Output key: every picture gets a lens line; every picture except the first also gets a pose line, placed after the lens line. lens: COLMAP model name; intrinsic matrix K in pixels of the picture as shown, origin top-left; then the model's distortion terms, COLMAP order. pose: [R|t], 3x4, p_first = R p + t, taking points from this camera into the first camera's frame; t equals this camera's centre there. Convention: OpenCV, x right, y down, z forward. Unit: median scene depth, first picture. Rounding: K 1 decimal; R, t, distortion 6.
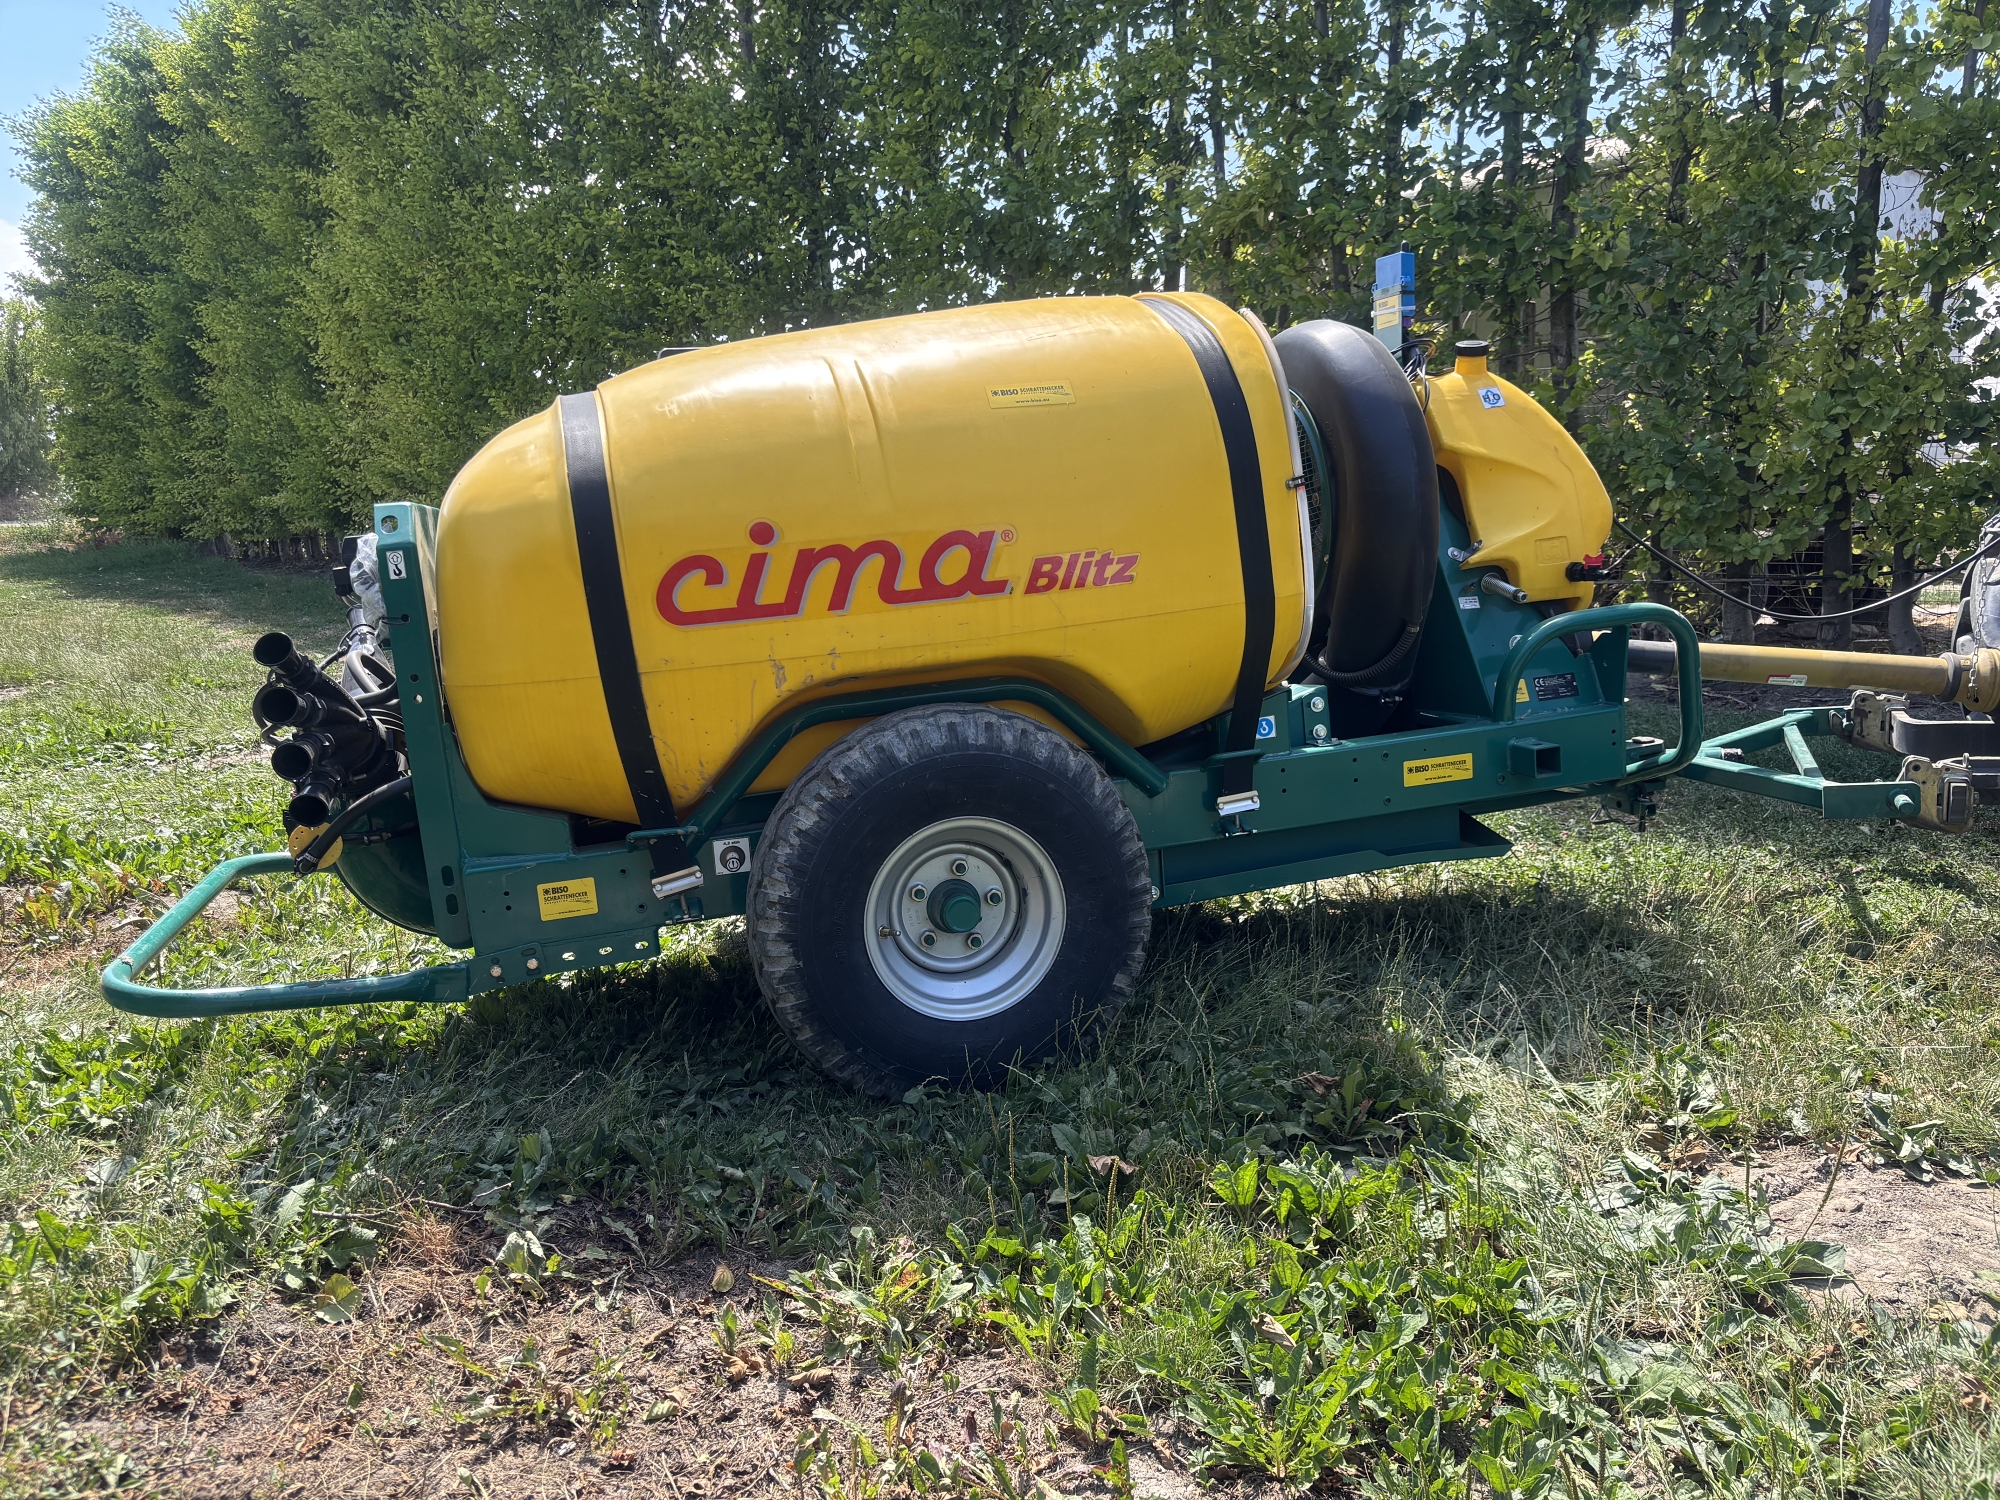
lens RADIAL K [[1527.1, 0, 995.8], [0, 1527.1, 750.7], [0, 0, 1]] dist [0.046404, -0.062722]
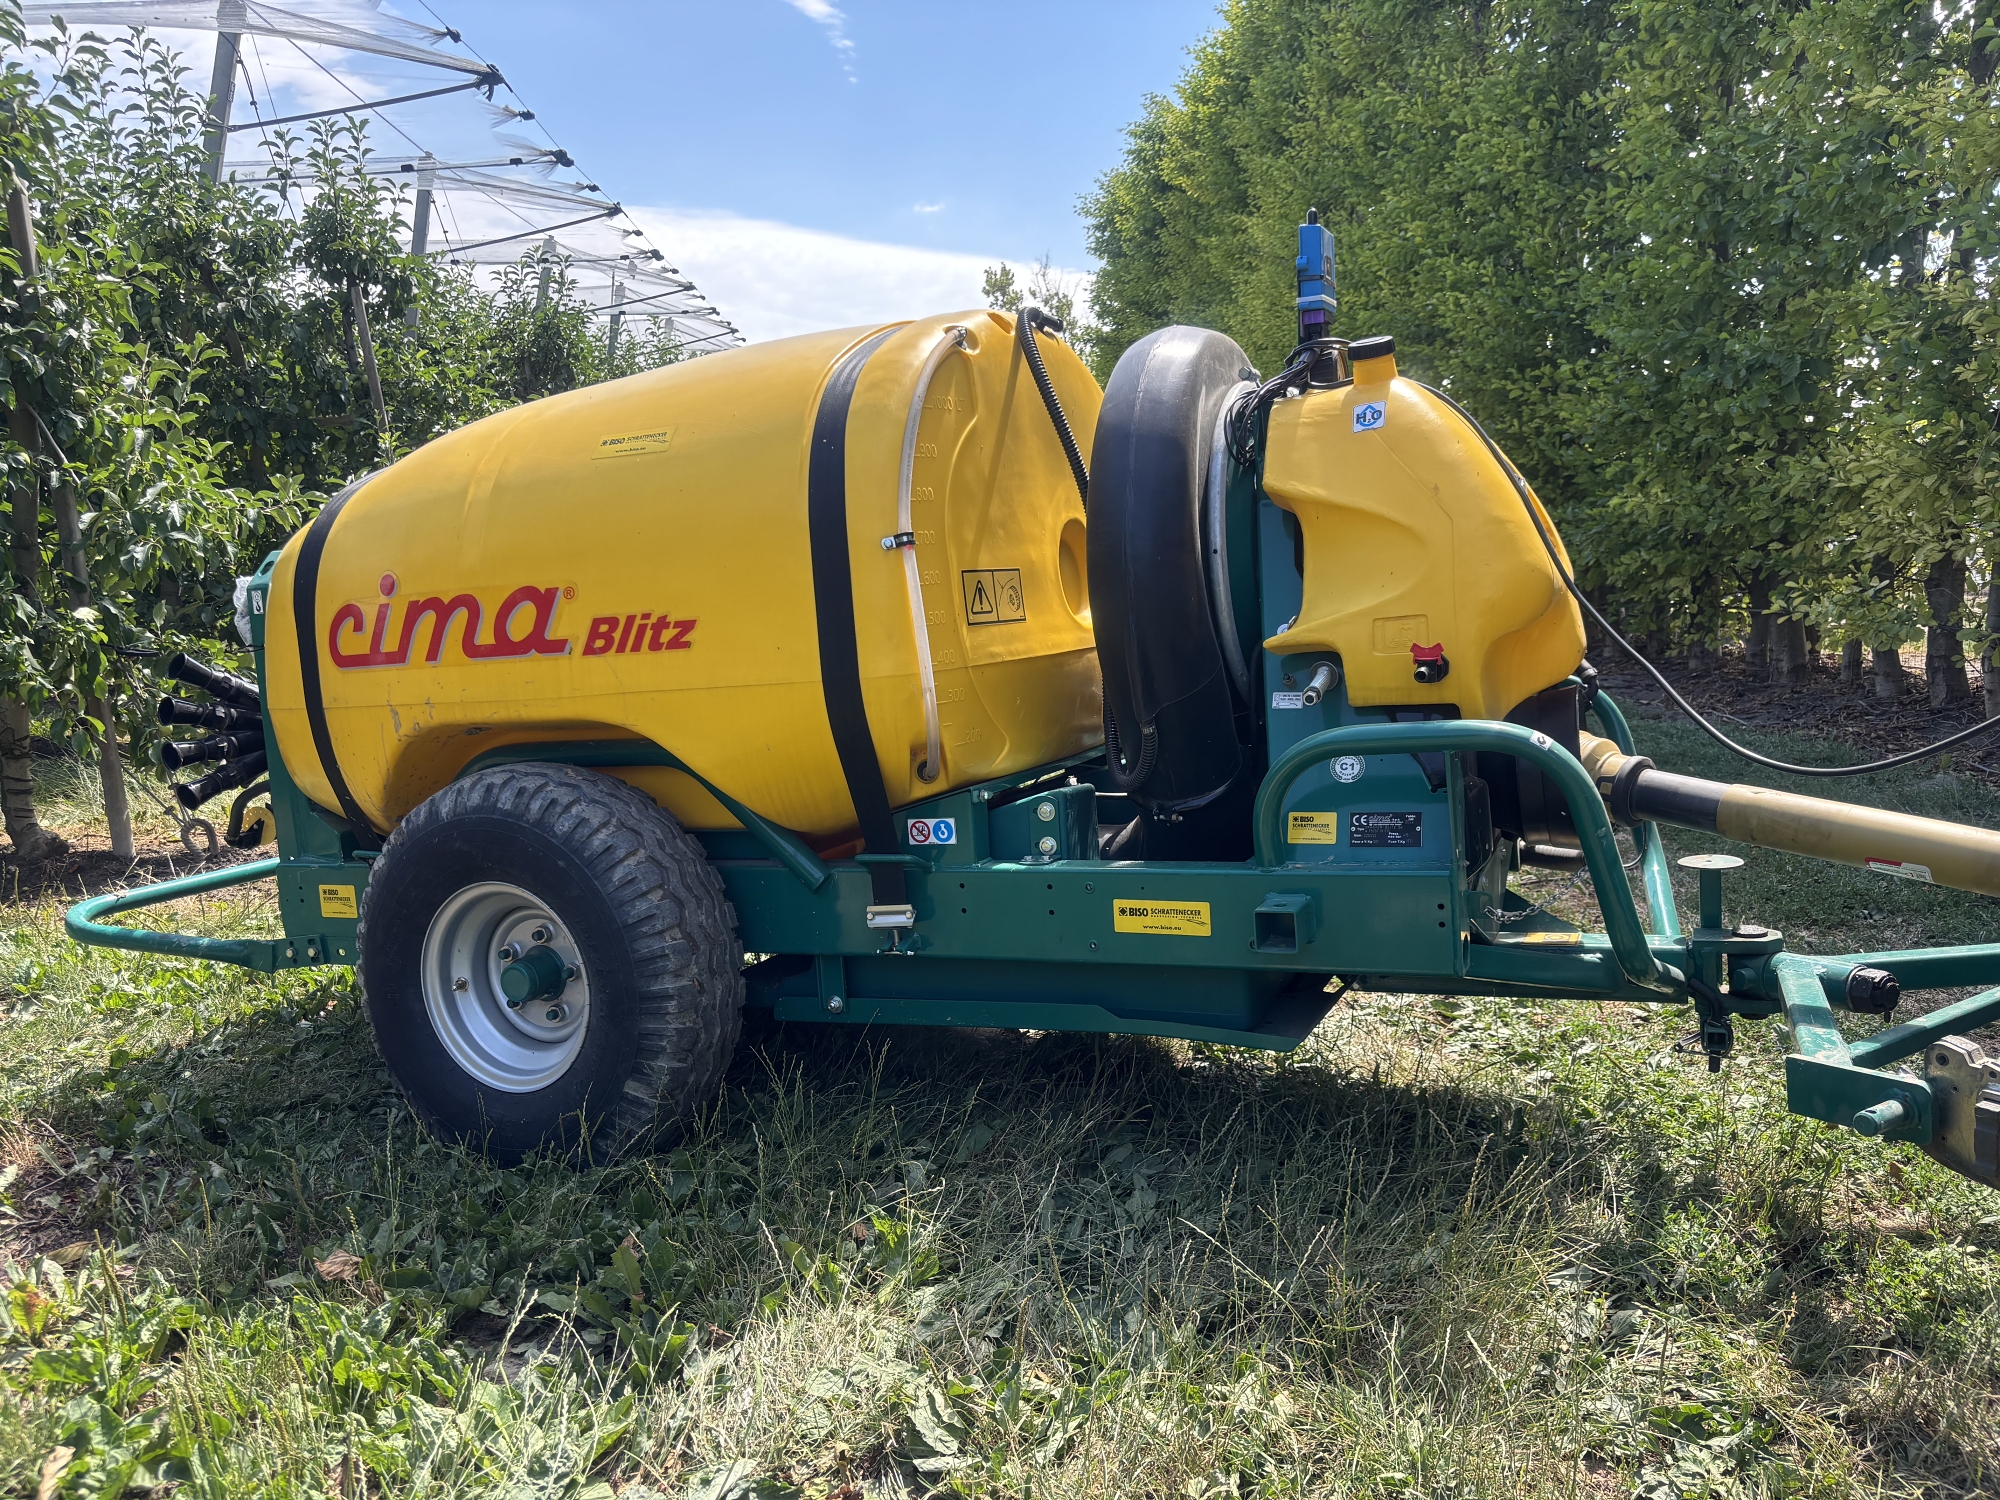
lens RADIAL K [[1527.1, 0, 1004.5], [0, 1527.1, 755.6], [0, 0, 1]] dist [0.046404, -0.062722]
pose [[0.775887, 0.098046, -0.623207, 0.798214], [-0.101065, 0.994409, 0.030621, -0.094642], [0.622724, 0.039226, 0.781458, 0.418510]]
